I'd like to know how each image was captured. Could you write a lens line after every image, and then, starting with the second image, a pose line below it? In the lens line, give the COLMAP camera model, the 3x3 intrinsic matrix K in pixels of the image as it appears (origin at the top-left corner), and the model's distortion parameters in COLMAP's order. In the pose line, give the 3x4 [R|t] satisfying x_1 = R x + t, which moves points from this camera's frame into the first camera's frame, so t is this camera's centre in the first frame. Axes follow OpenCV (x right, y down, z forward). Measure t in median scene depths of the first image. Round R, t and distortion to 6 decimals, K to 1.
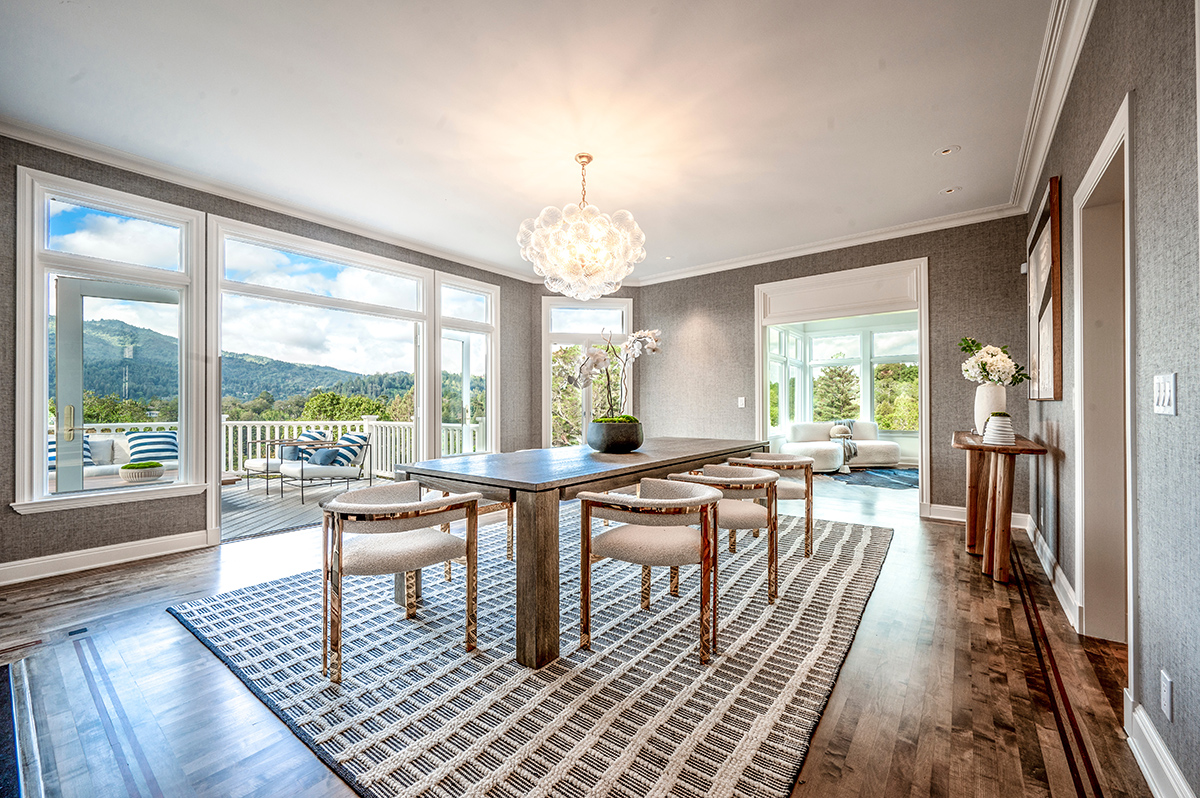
lens RADIAL K [[470.6, 0, 593.6], [0, 470.6, 401.3], [0, 0, 1]] dist [0.003279, 0.000123]
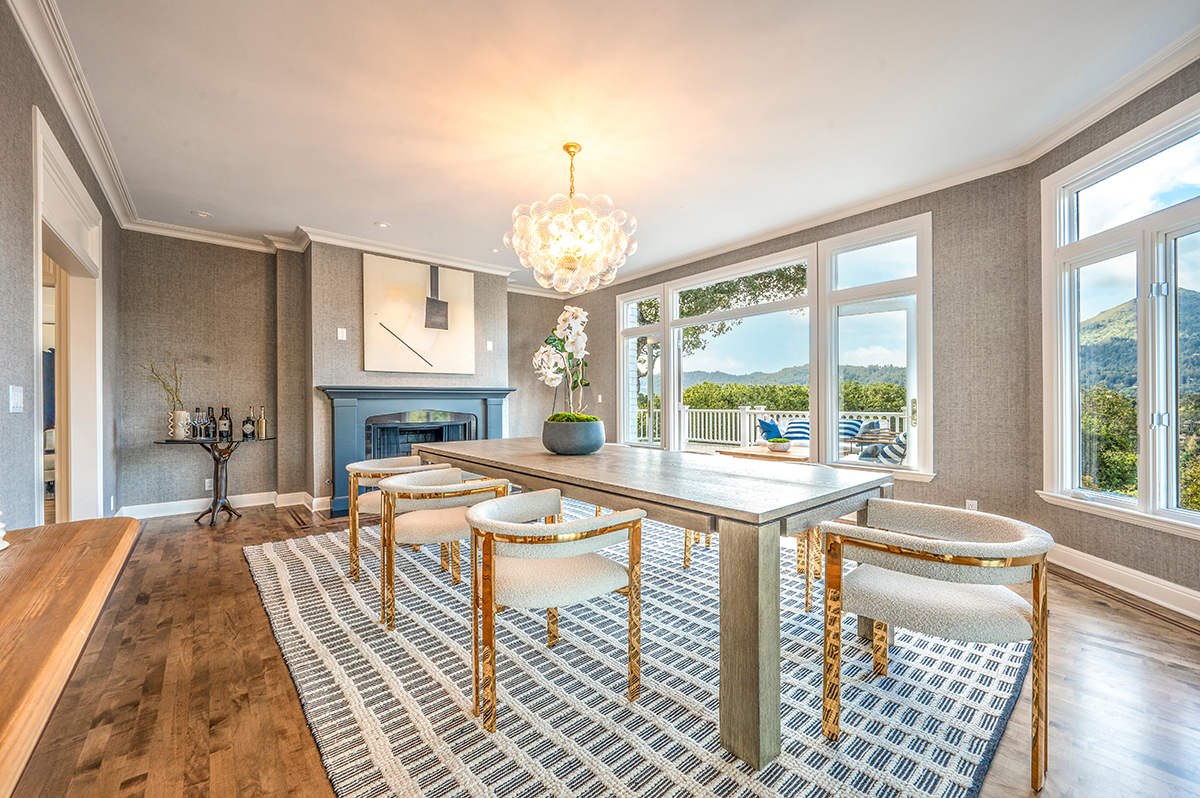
lens RADIAL K [[470.6, 0, 594.1], [0, 470.6, 405.2], [0, 0, 1]] dist [0.003279, 0.000123]
pose [[-0.213195, -0.001492, -0.977009, 1.230051], [0.005272, 0.999983, -0.002678, 0.031994], [0.976995, -0.005721, -0.213183, 1.679984]]
